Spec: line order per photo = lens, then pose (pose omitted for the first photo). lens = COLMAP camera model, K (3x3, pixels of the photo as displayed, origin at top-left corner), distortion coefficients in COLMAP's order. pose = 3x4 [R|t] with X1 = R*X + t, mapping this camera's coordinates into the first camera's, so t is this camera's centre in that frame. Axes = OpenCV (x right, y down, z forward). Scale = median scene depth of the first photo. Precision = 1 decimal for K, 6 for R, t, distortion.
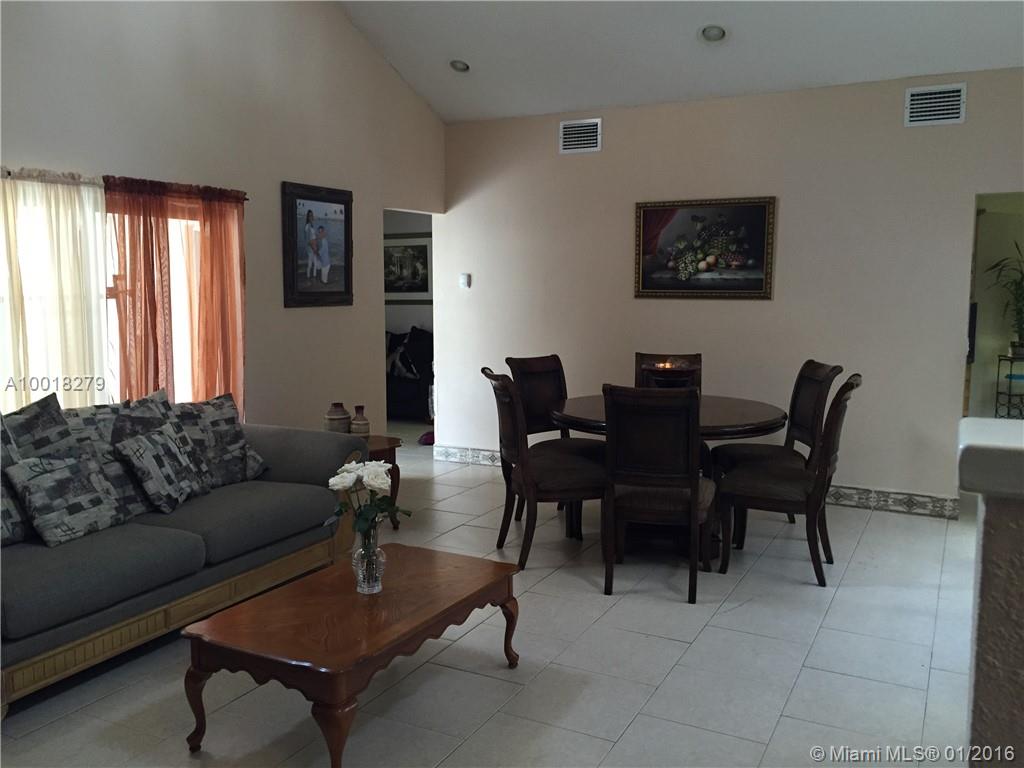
lens RADIAL K [[874.4, 0, 512.0], [0, 874.4, 384.0], [0, 0, 1]] dist [0.069136, -0.066909]
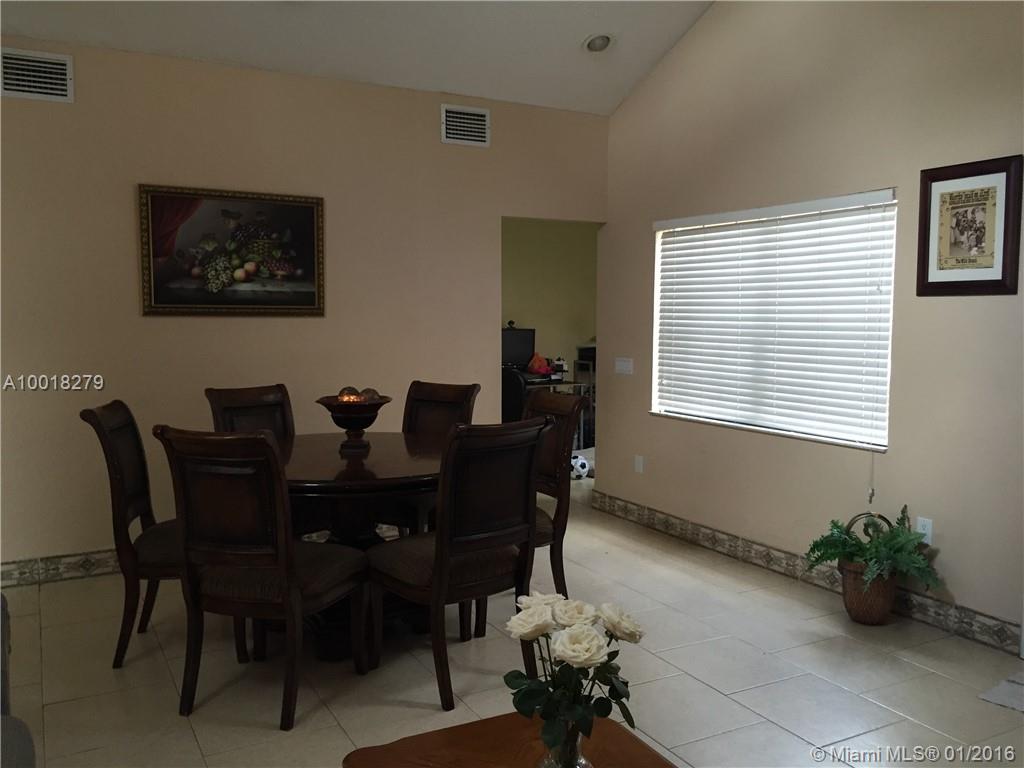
lens RADIAL K [[874.4, 0, 512.0], [0, 874.4, 384.0], [0, 0, 1]] dist [0.069136, -0.066909]
pose [[0.562725, -0.069079, 0.823753, -0.308676], [0.094254, 0.995365, 0.019083, -0.028211], [-0.821253, 0.066904, 0.566628, 0.355496]]
